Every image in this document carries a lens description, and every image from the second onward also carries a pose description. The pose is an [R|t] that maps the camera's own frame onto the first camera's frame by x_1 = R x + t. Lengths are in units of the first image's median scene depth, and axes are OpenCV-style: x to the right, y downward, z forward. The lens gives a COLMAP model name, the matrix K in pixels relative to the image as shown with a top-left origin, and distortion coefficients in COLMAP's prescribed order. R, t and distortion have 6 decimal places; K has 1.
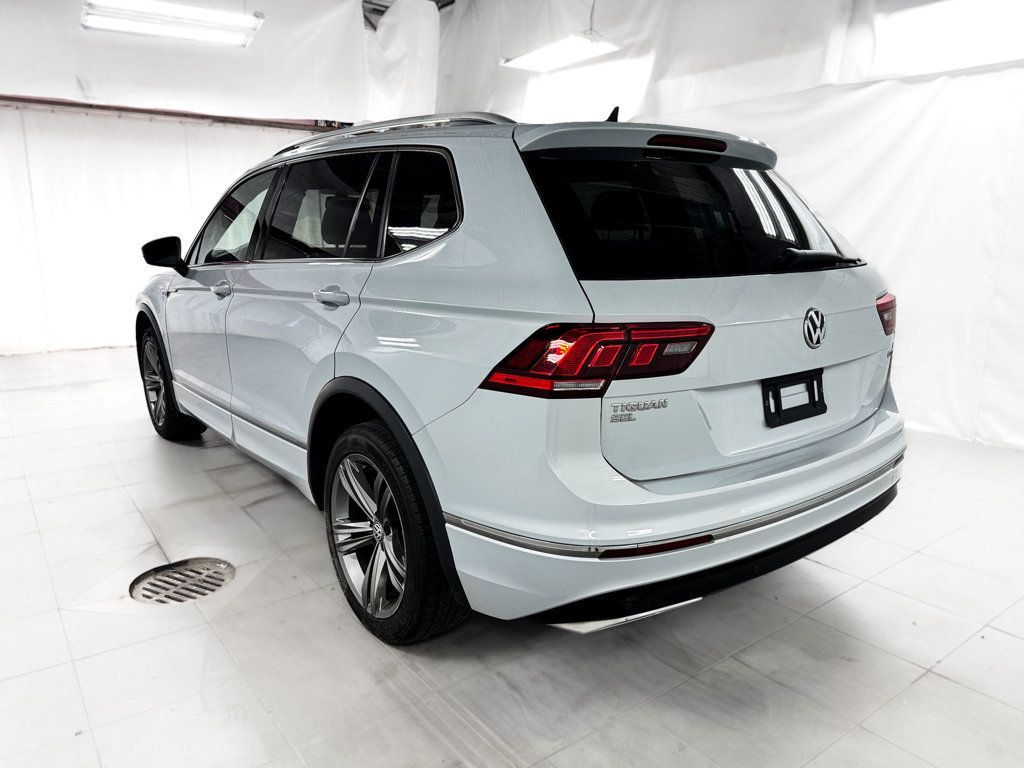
lens RADIAL K [[733.9, 0, 512.0], [0, 733.9, 384.0], [0, 0, 1]] dist [0.026028, -0.006119]
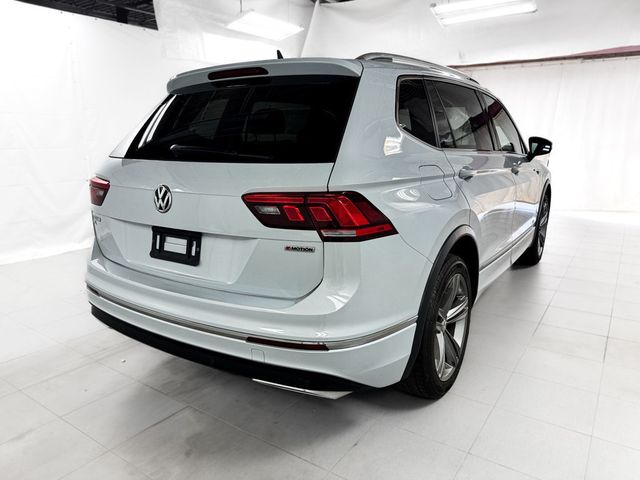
lens RADIAL K [[458.7, 0, 320.0], [0, 458.7, 240.0], [0, 0, 1]] dist [0.026028, -0.006119]
pose [[0.350717, 0.206089, -0.913524, 1.091302], [-0.190497, 0.970789, 0.145873, -0.150740], [0.916902, 0.122863, 0.379731, 0.752654]]
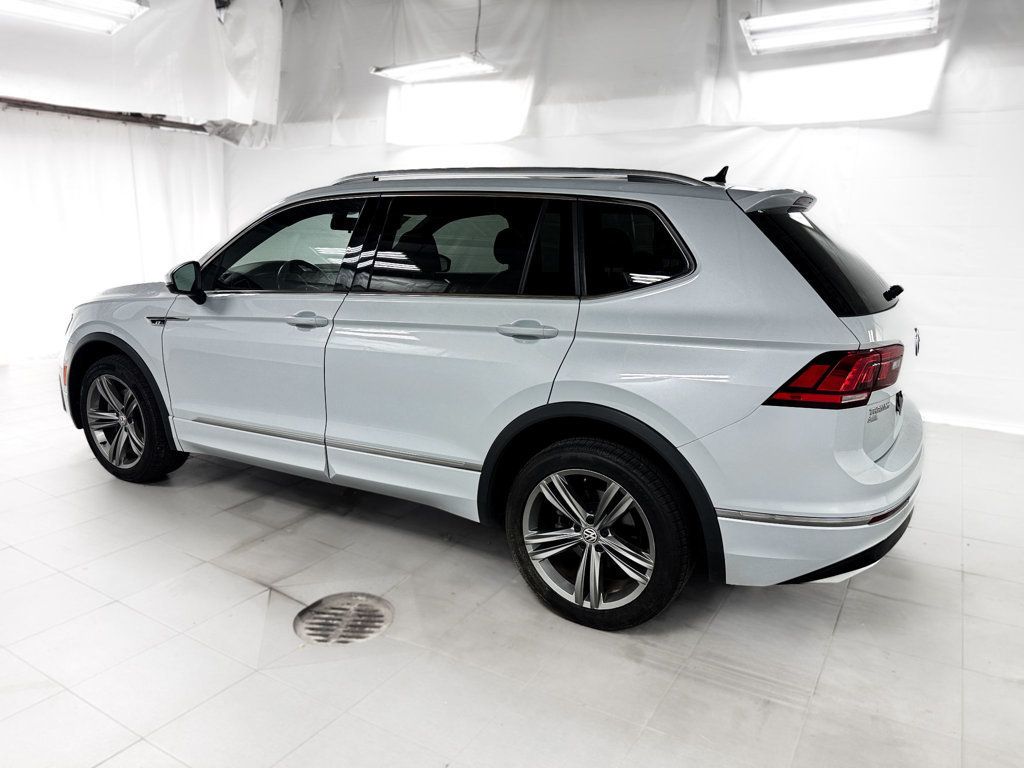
lens RADIAL K [[733.9, 0, 512.0], [0, 733.9, 384.0], [0, 0, 1]] dist [0.026028, -0.006119]
pose [[0.925222, -0.073626, 0.372215, -0.687640], [0.068424, 0.997286, 0.027187, -0.071319], [-0.373207, 0.000315, 0.927748, -0.008695]]
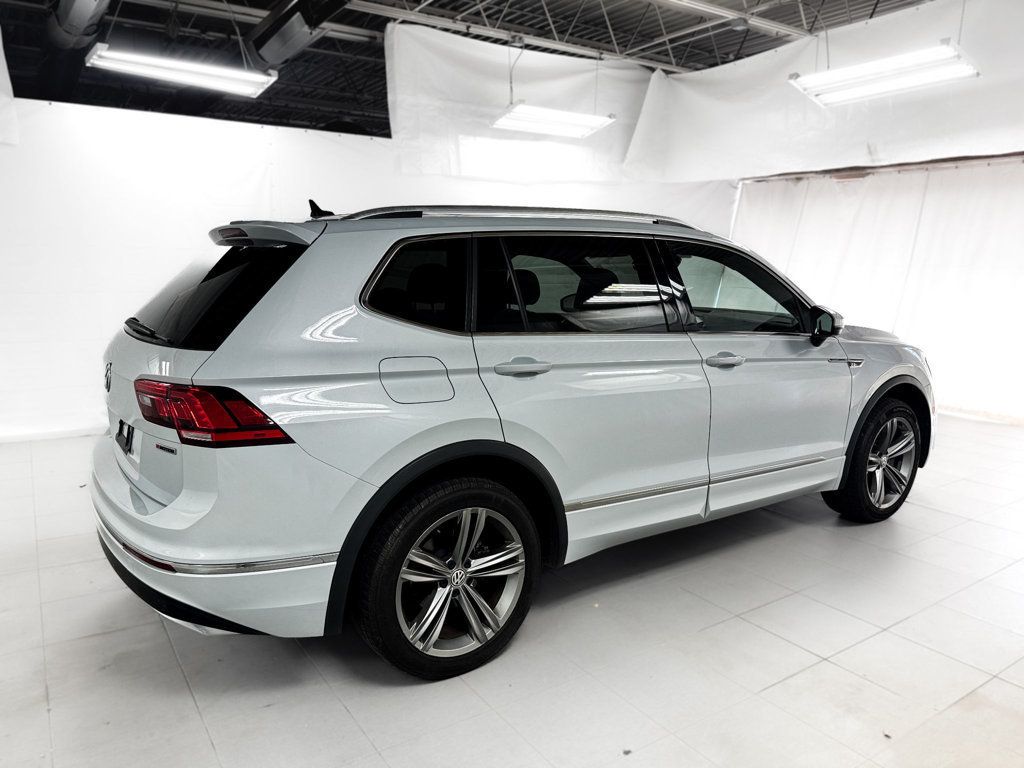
lens RADIAL K [[728.8, 0, 512.0], [0, 728.8, 384.0], [0, 0, 1]] dist [0.052092, -0.002025]
pose [[-0.024278, 0.172910, -0.984638, 1.345669], [-0.223749, 0.959003, 0.173925, -0.359036], [0.974344, 0.224534, 0.015406, 1.338386]]
